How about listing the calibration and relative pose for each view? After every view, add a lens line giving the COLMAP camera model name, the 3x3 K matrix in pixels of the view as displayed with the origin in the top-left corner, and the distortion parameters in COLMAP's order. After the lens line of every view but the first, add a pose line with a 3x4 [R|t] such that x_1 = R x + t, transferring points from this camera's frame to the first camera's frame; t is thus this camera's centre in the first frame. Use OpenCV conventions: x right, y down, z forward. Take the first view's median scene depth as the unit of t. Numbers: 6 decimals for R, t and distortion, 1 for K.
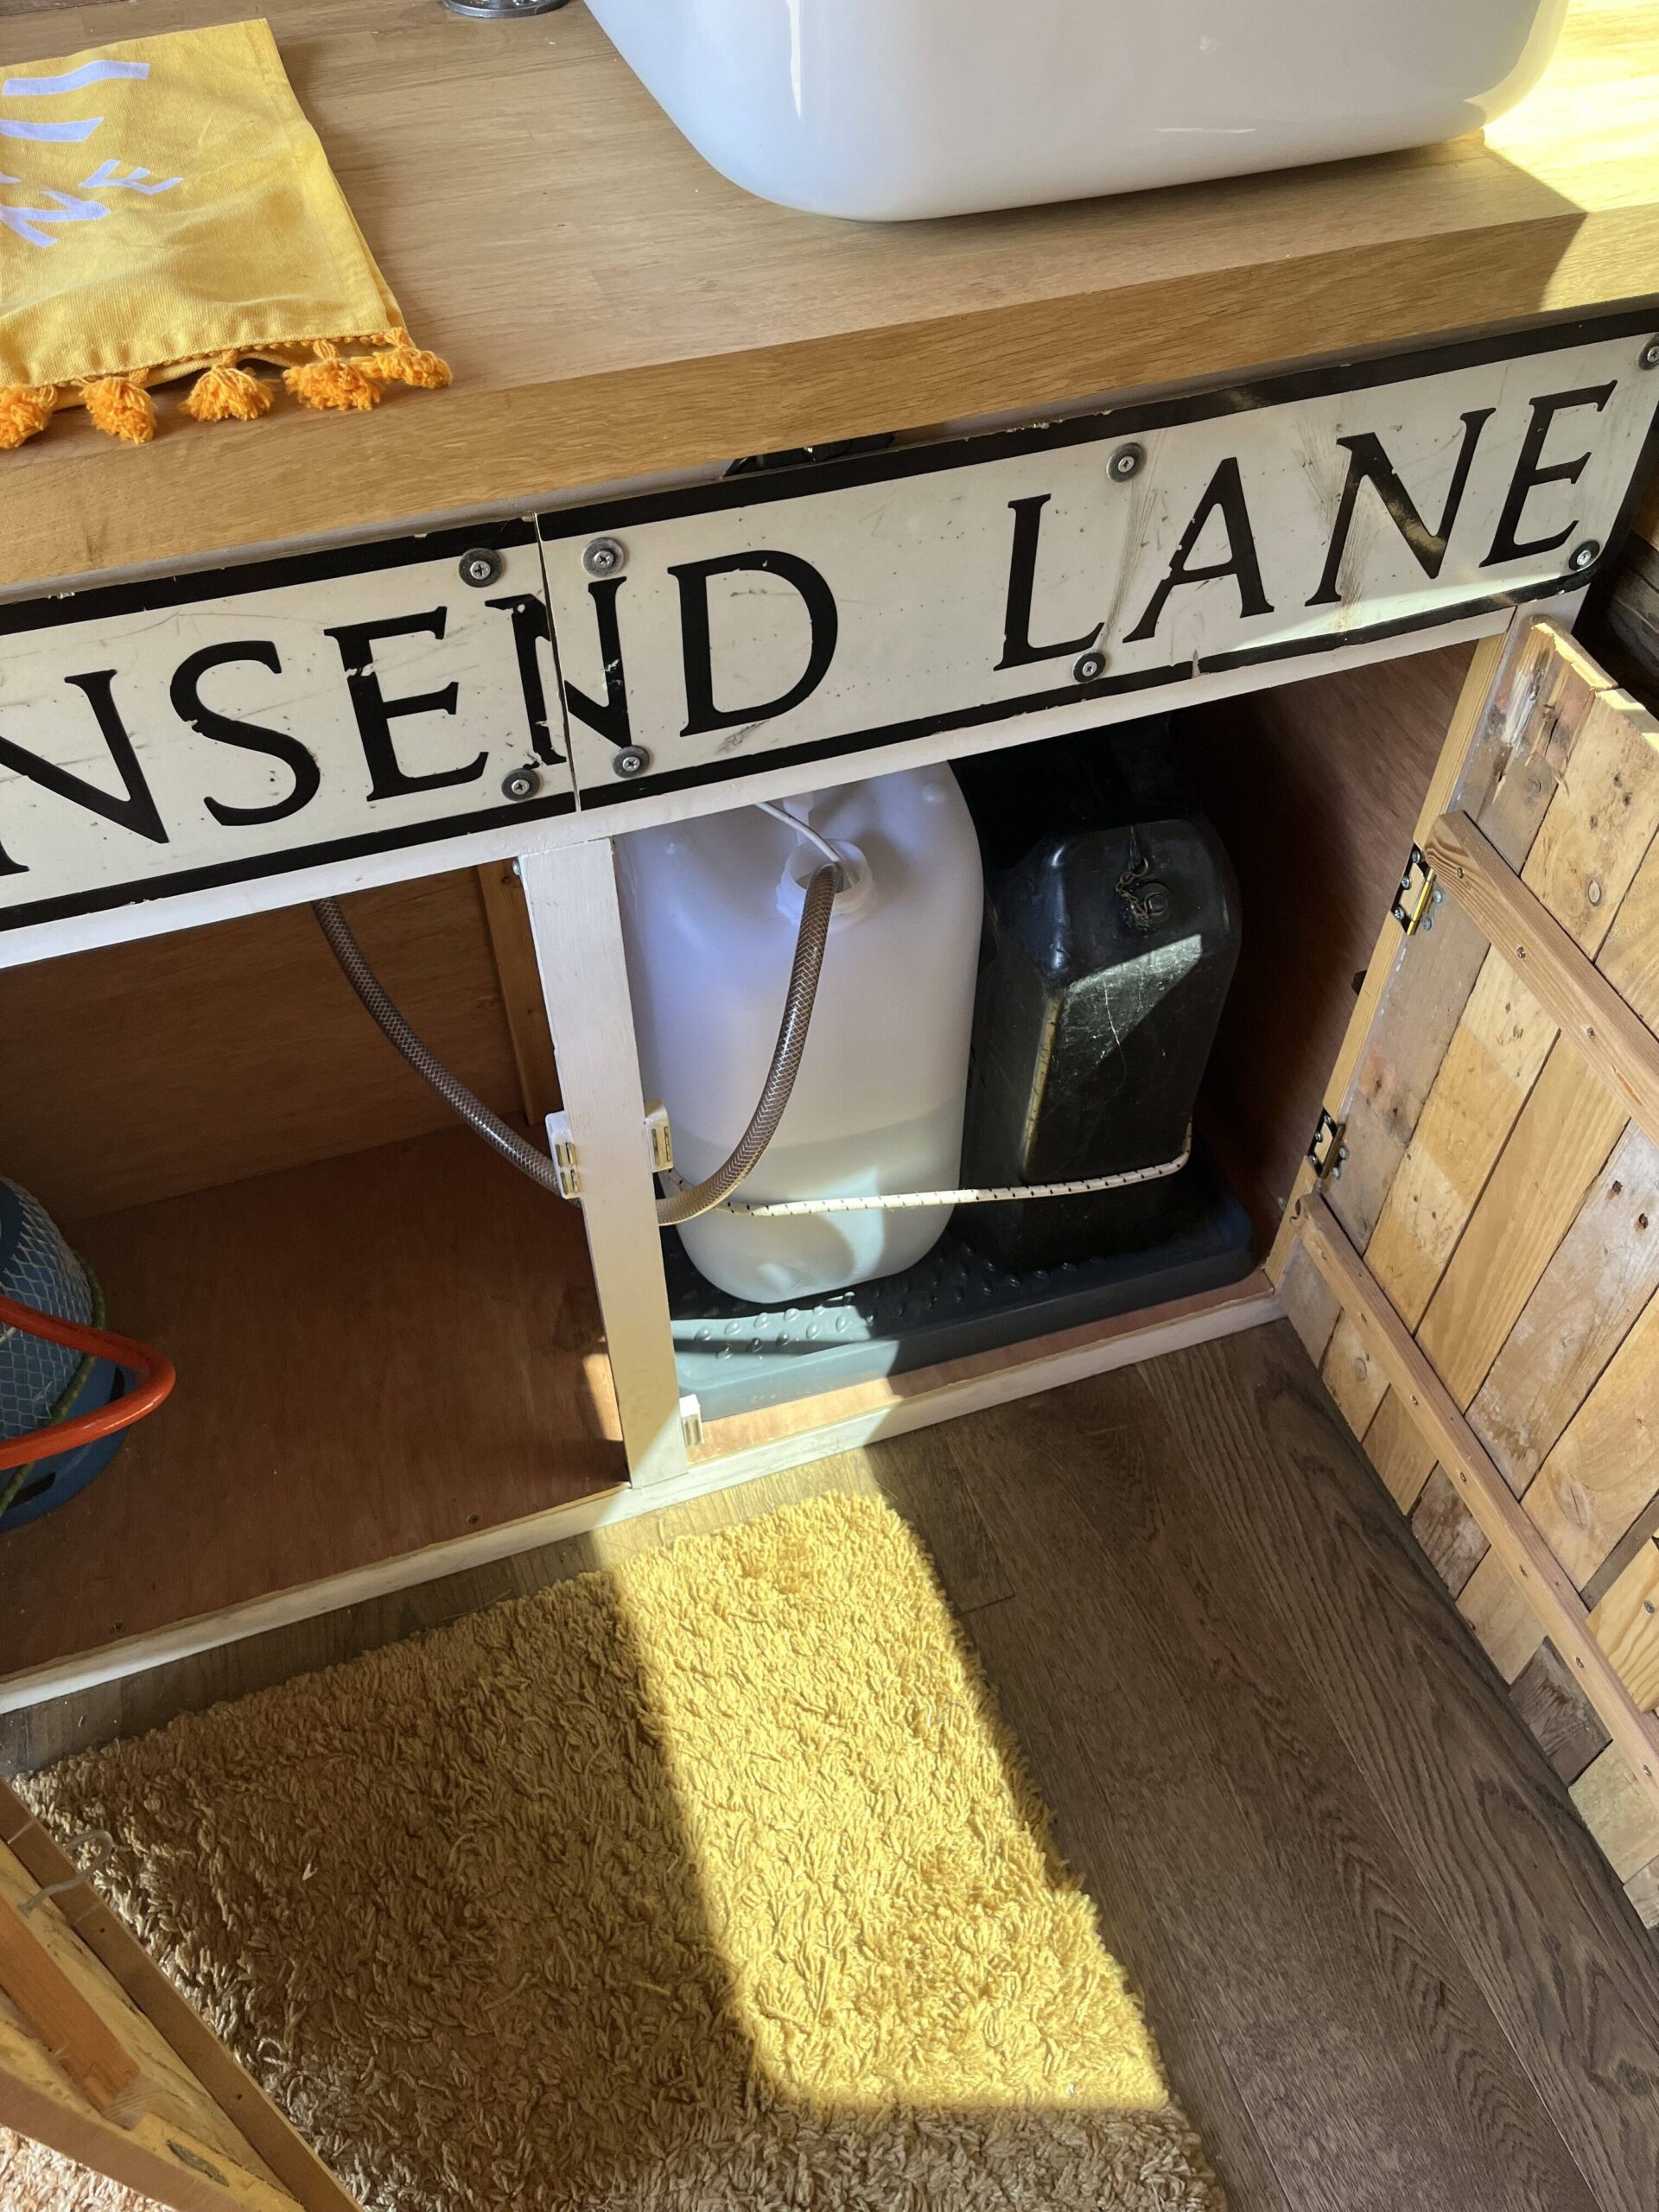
lens RADIAL K [[1661.0, 0, 829.5], [0, 1661.0, 1106.0], [0, 0, 1]] dist [0.037446, -0.052698]
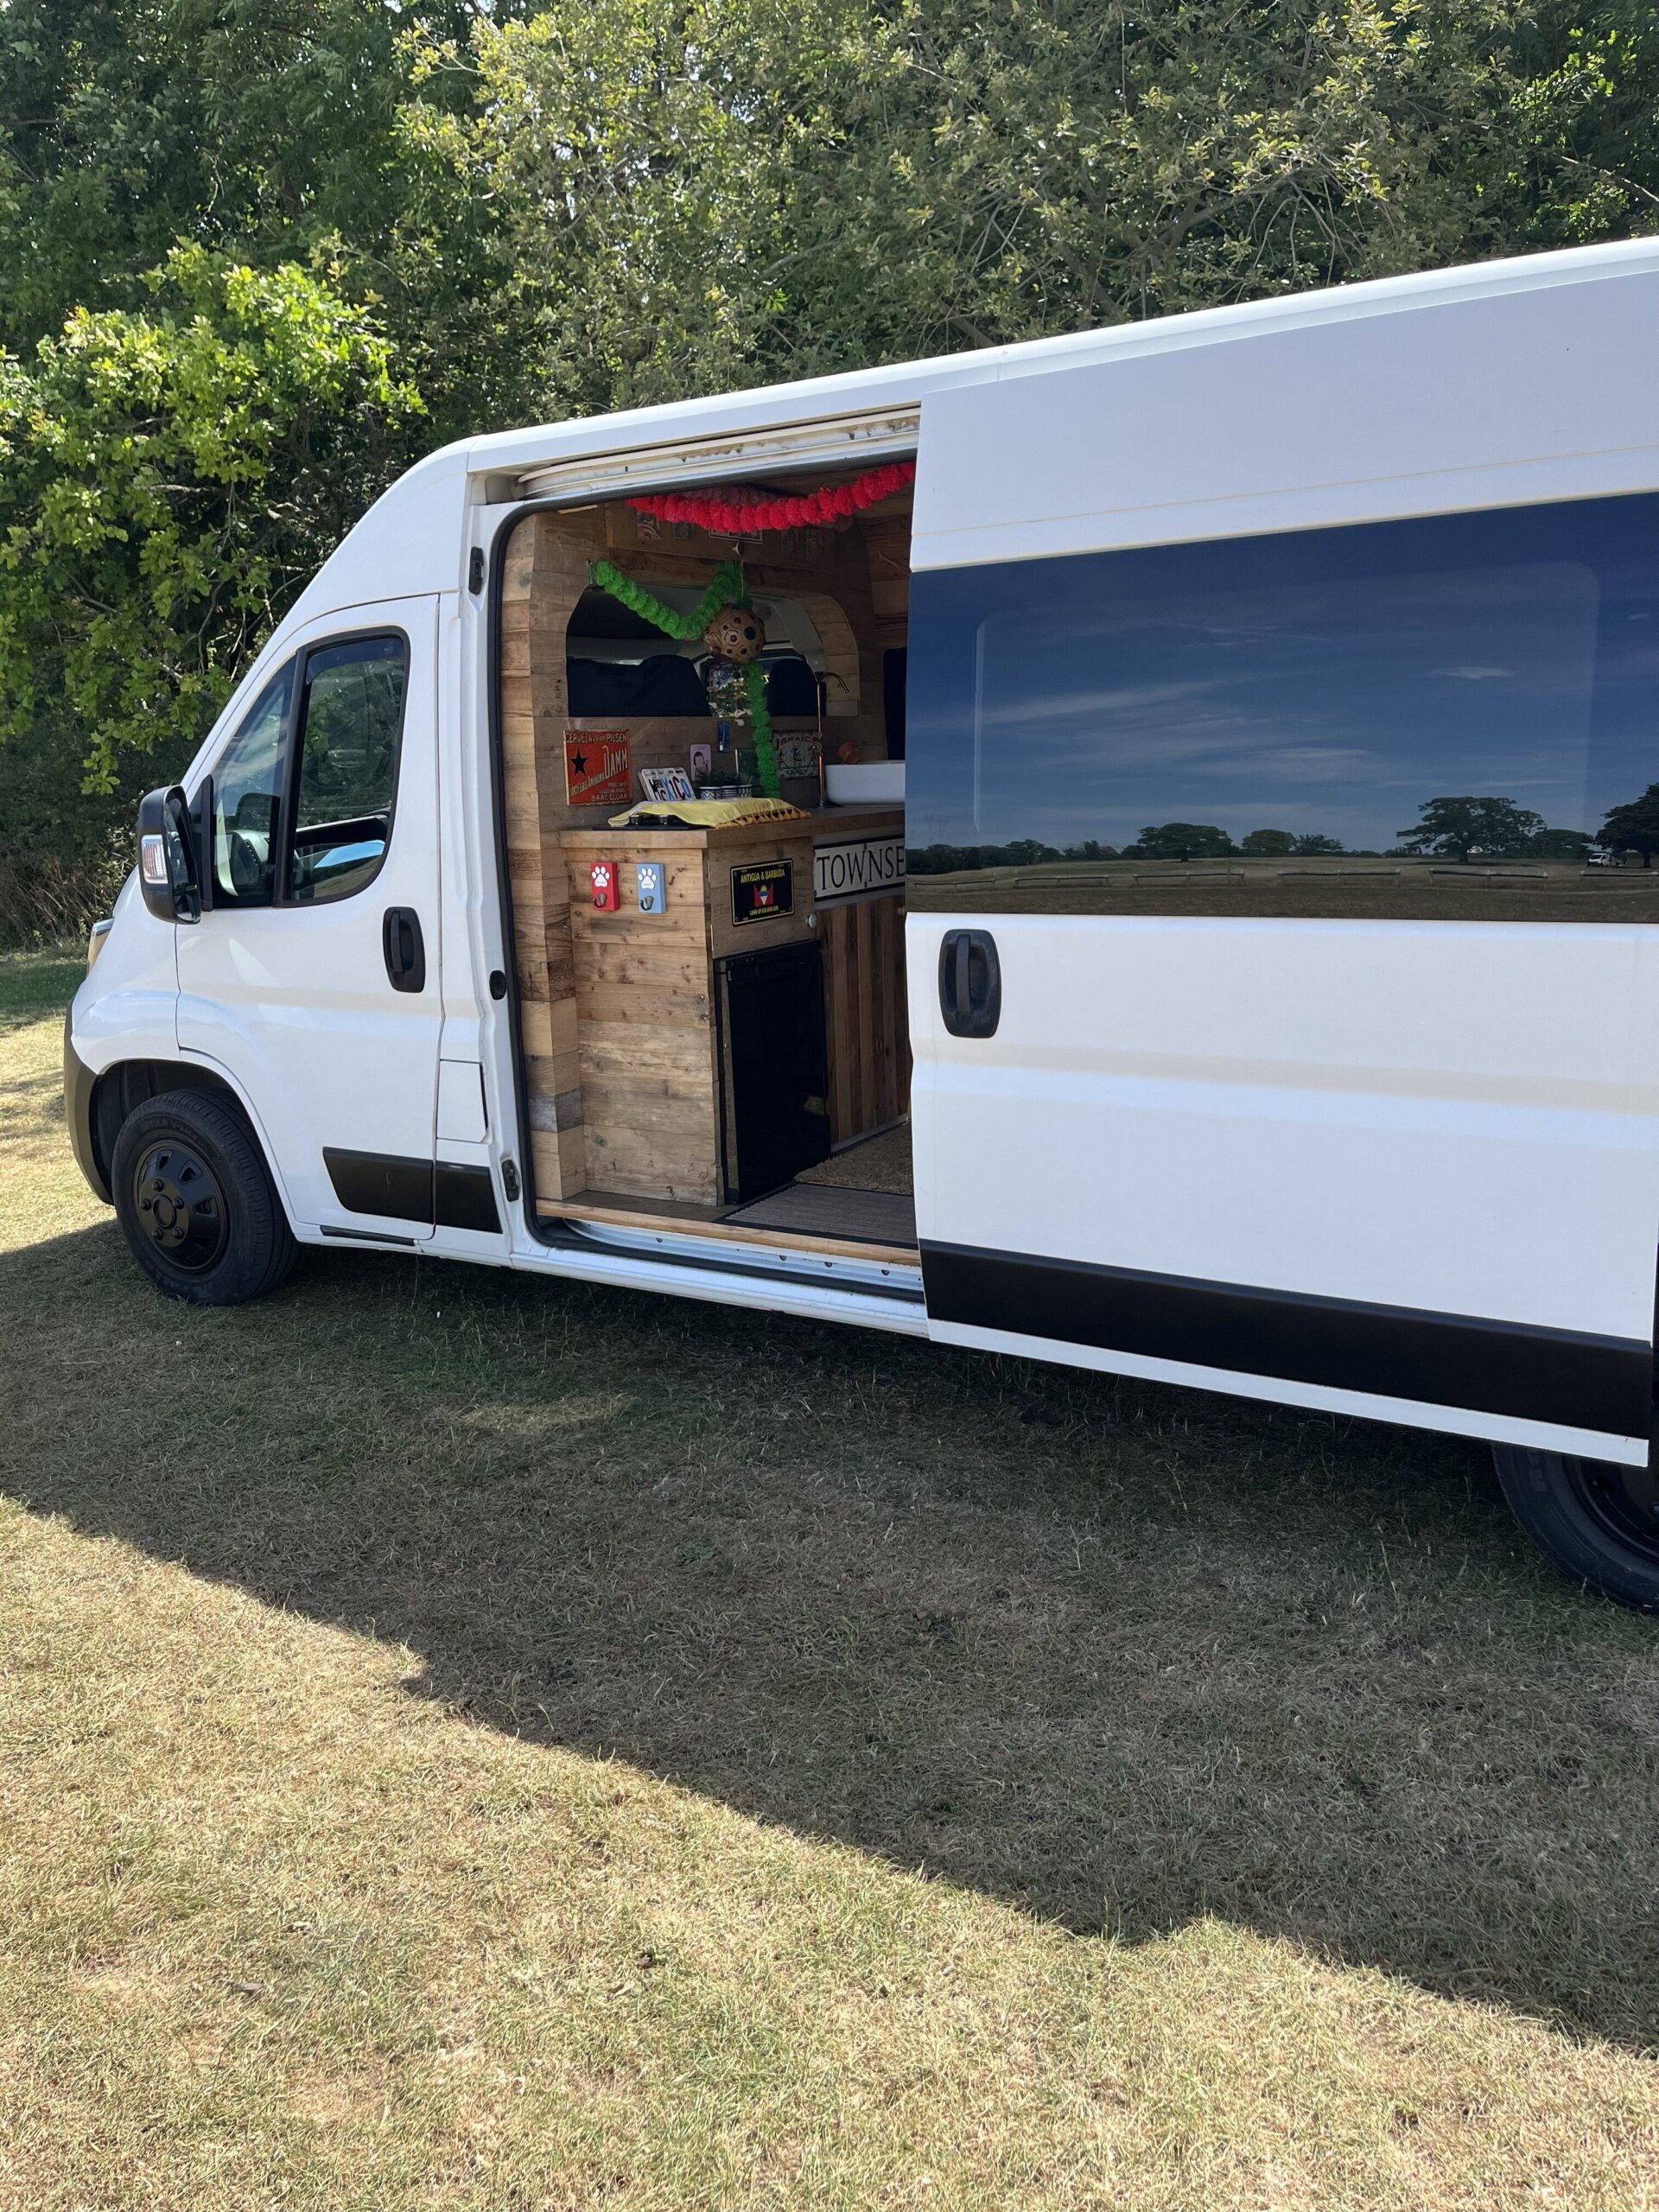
lens RADIAL K [[1658.5, 0, 818.1], [0, 1658.5, 1114.2], [0, 0, 1]] dist [0.085783, -0.131205]
pose [[0.774138, -0.167729, 0.610391, -4.672316], [0.507558, 0.740692, -0.440183, 3.243291], [-0.378280, 0.650571, 0.658530, -2.603102]]
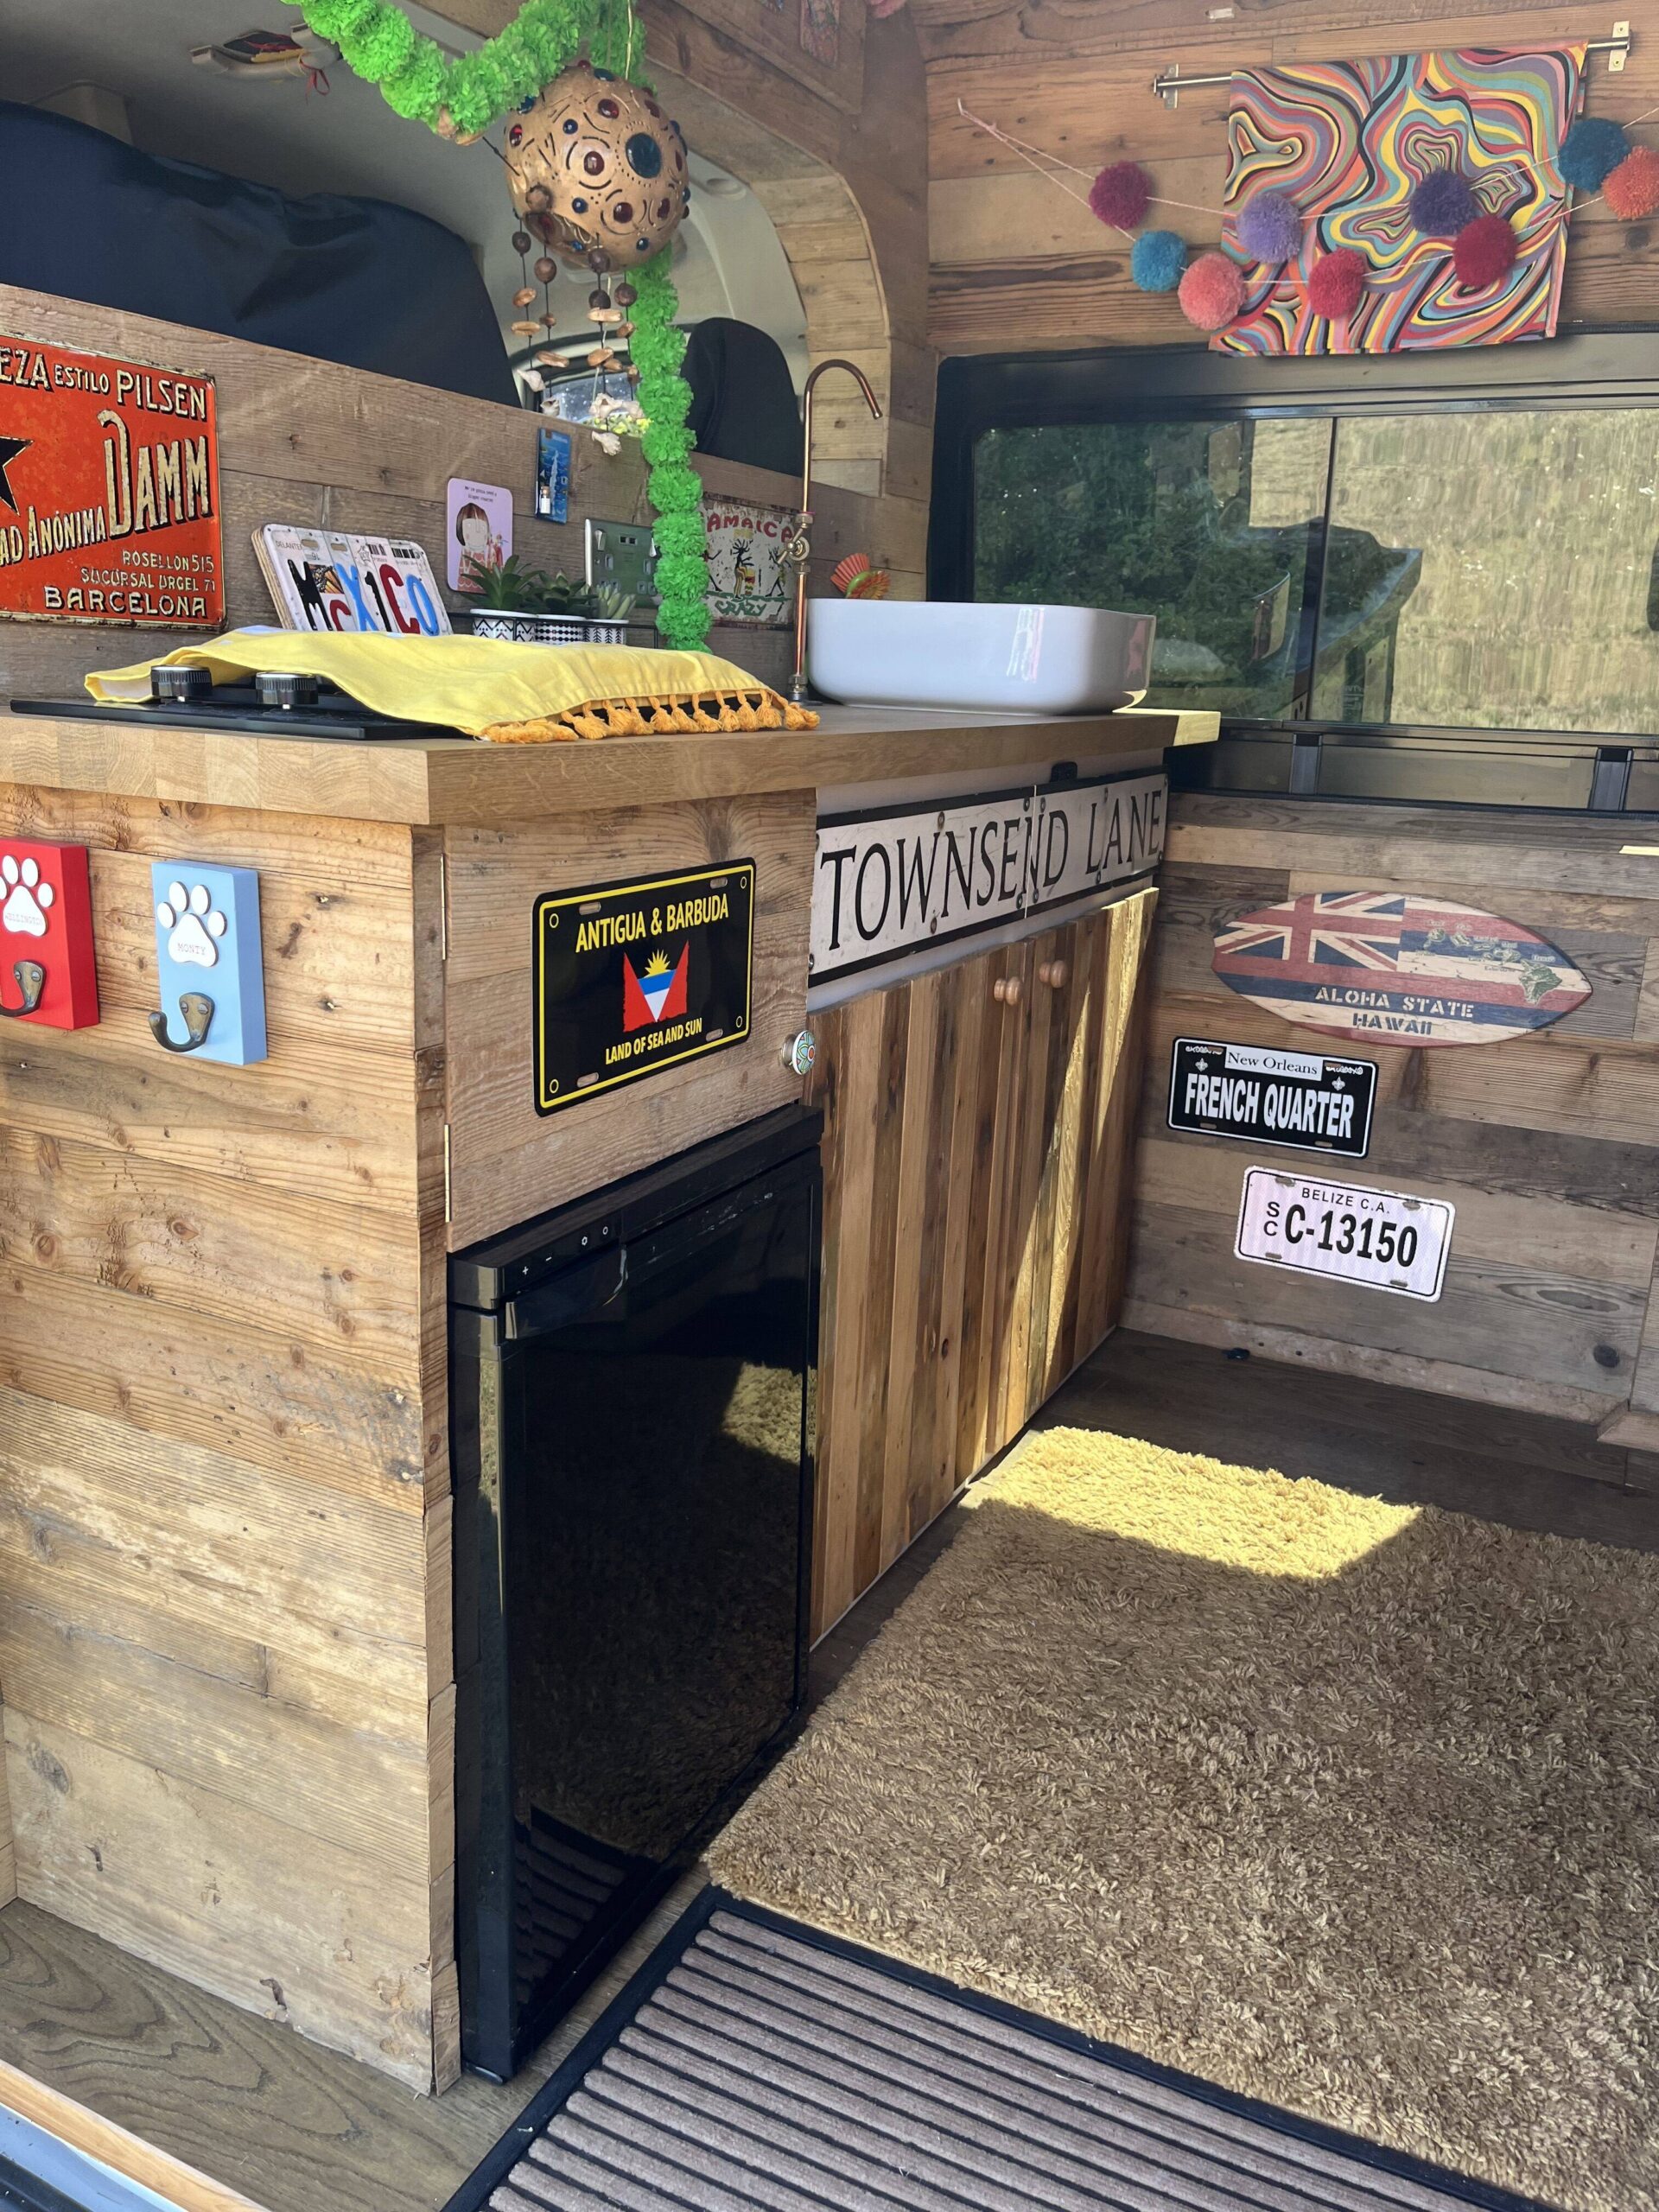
lens RADIAL K [[1689.2, 0, 850.0], [0, 1689.2, 1111.4], [0, 0, 1]] dist [0.027957, -0.006284]
pose [[0.712289, -0.156851, 0.684137, -2.212143], [0.510276, 0.784988, -0.351301, 0.841887], [-0.481937, 0.599327, 0.639175, -0.330386]]
